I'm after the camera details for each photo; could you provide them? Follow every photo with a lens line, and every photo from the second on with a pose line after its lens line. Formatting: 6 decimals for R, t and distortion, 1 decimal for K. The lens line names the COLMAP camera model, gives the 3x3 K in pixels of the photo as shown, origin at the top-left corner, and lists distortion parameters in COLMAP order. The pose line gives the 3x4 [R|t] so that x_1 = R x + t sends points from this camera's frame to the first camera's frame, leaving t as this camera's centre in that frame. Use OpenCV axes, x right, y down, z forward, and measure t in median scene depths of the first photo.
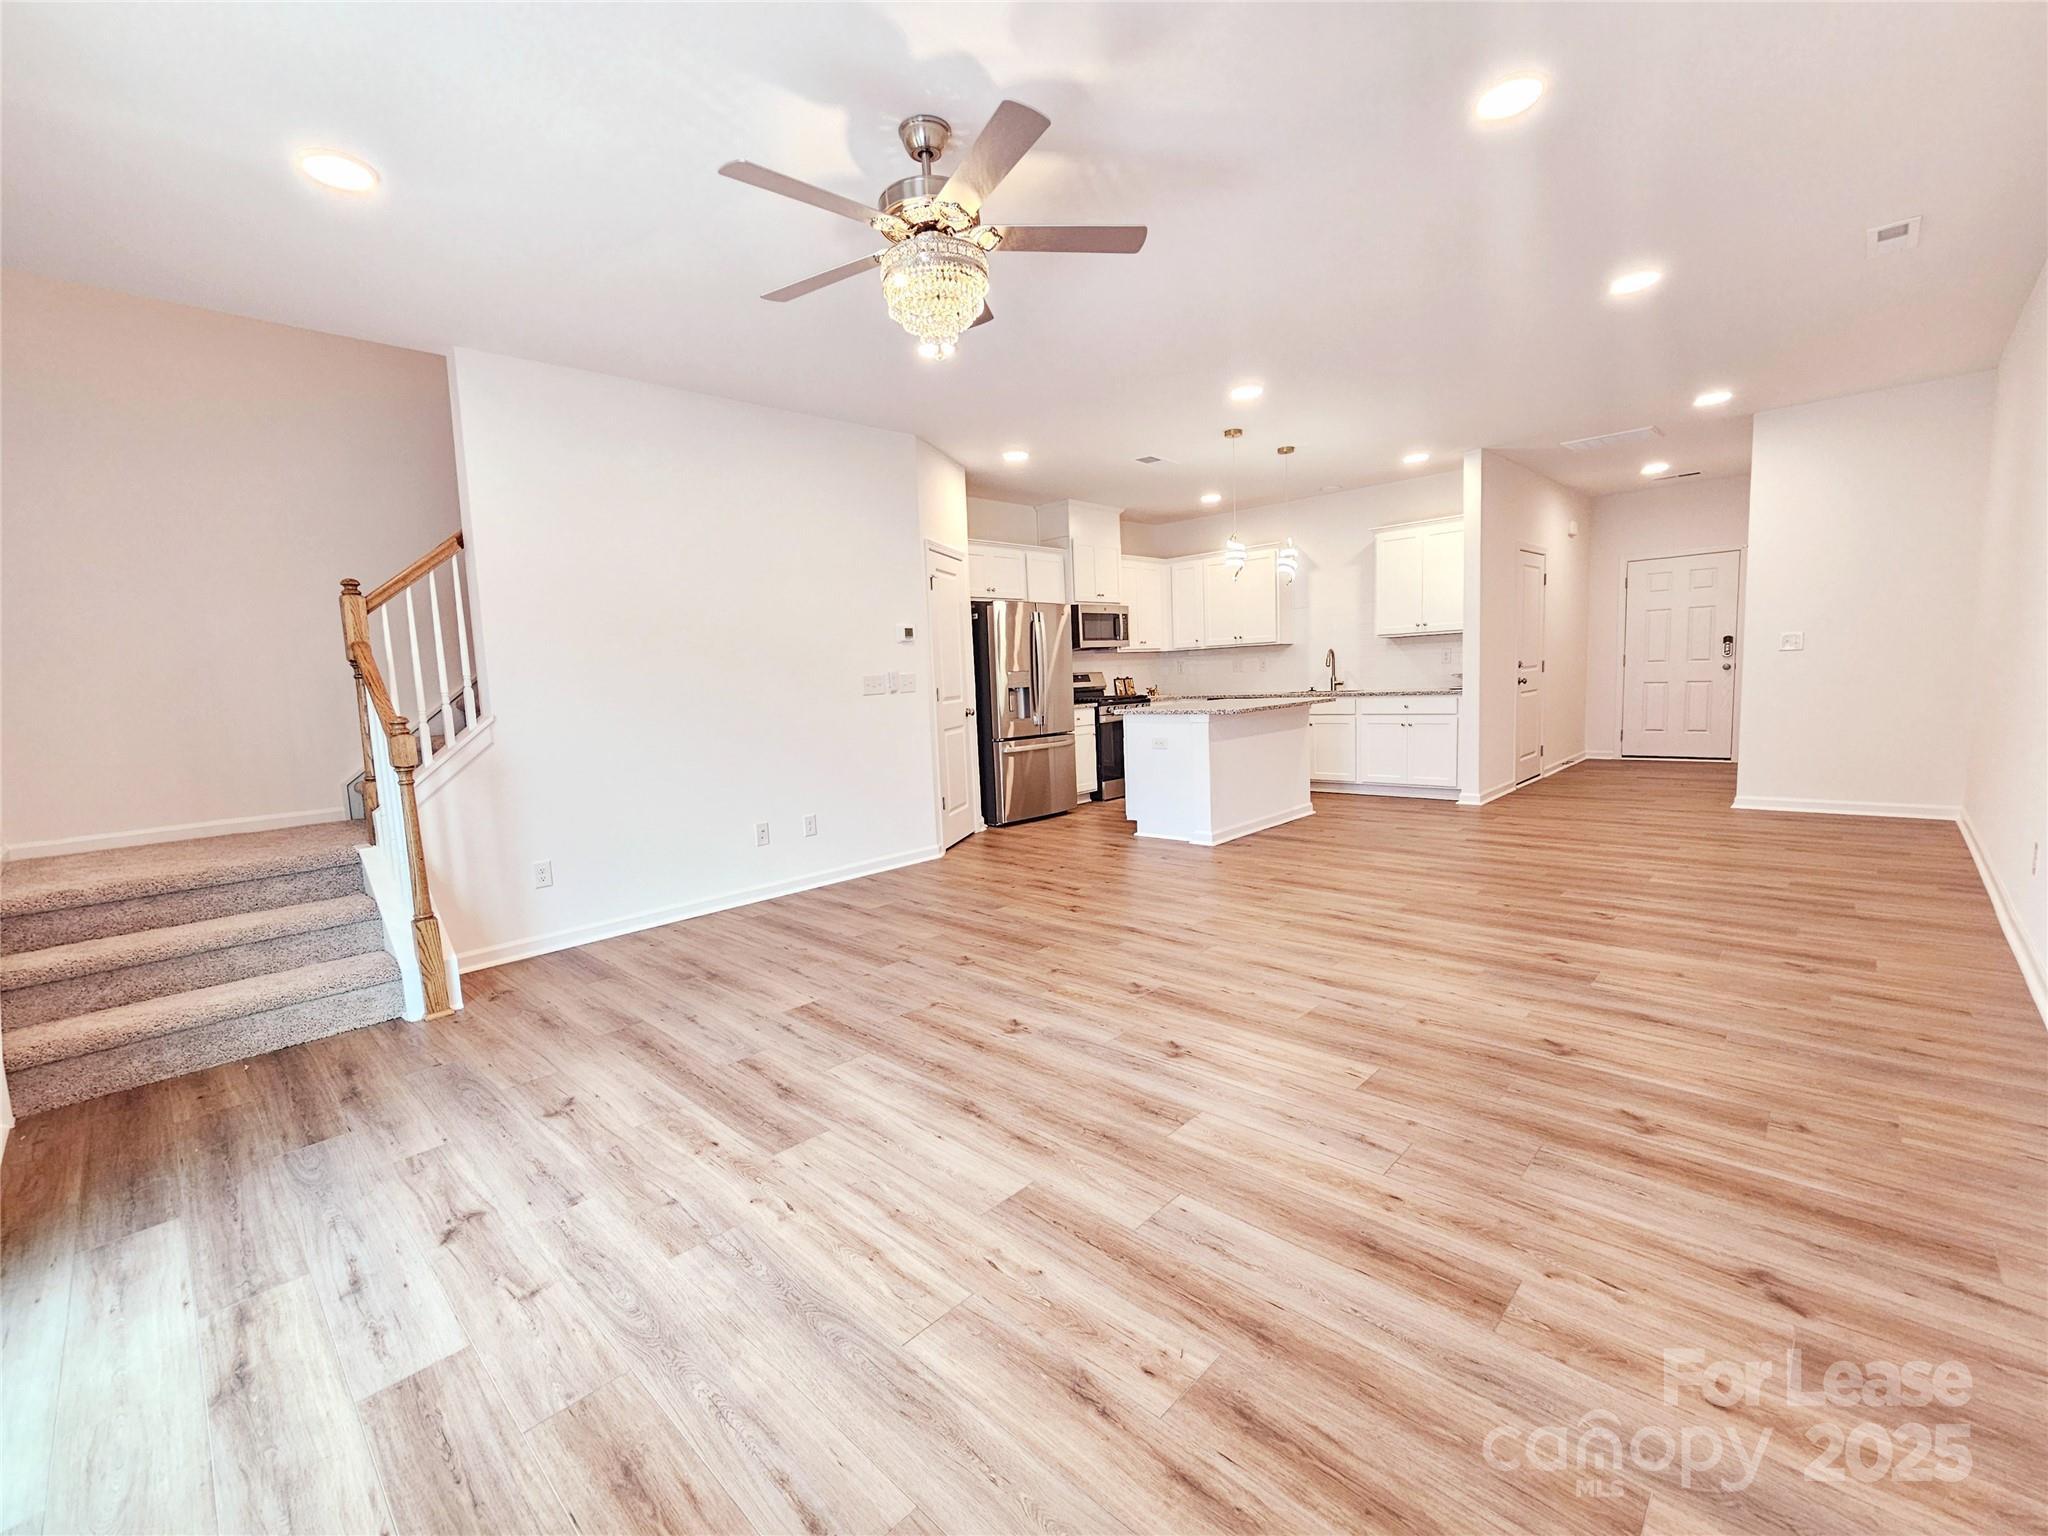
lens RADIAL K [[871.0, 0, 1025.7], [0, 871.0, 773.2], [0, 0, 1]] dist [-0.000012, 0.000077]
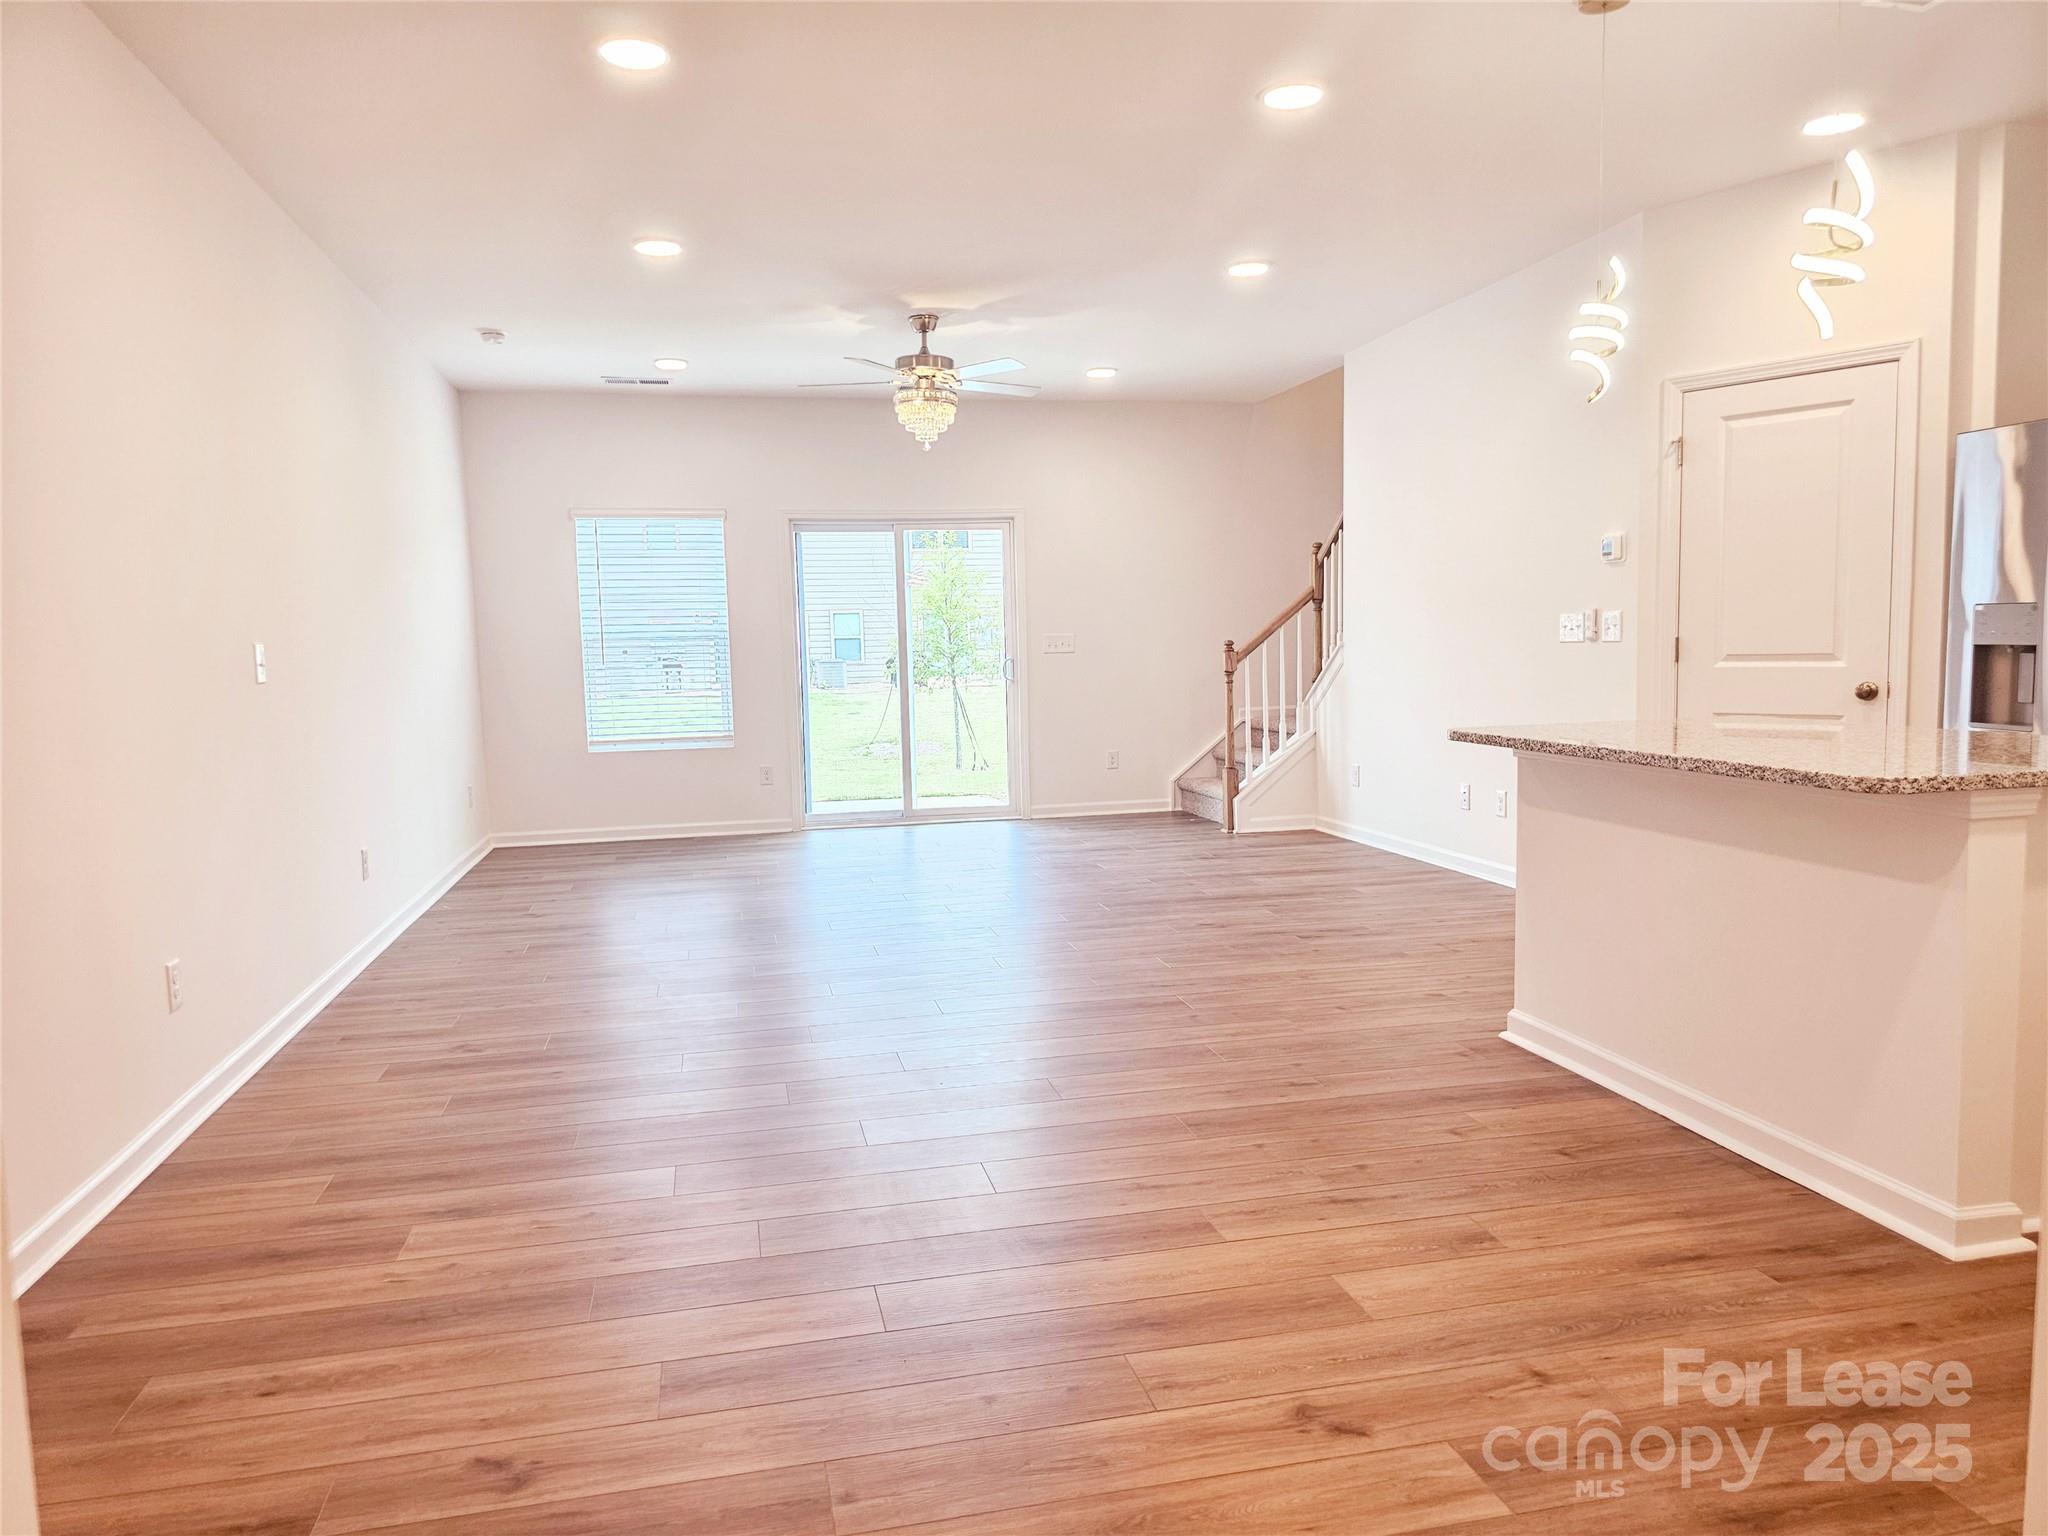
lens RADIAL K [[1386.6, 0, 1020.2], [0, 1386.6, 760.1], [0, 0, 1]] dist [0.069933, -0.074716]
pose [[-0.548834, 0.135608, -0.824858, 0.667910], [-0.044938, 0.980541, 0.191102, -0.129232], [0.834722, 0.141951, -0.532061, 0.846441]]
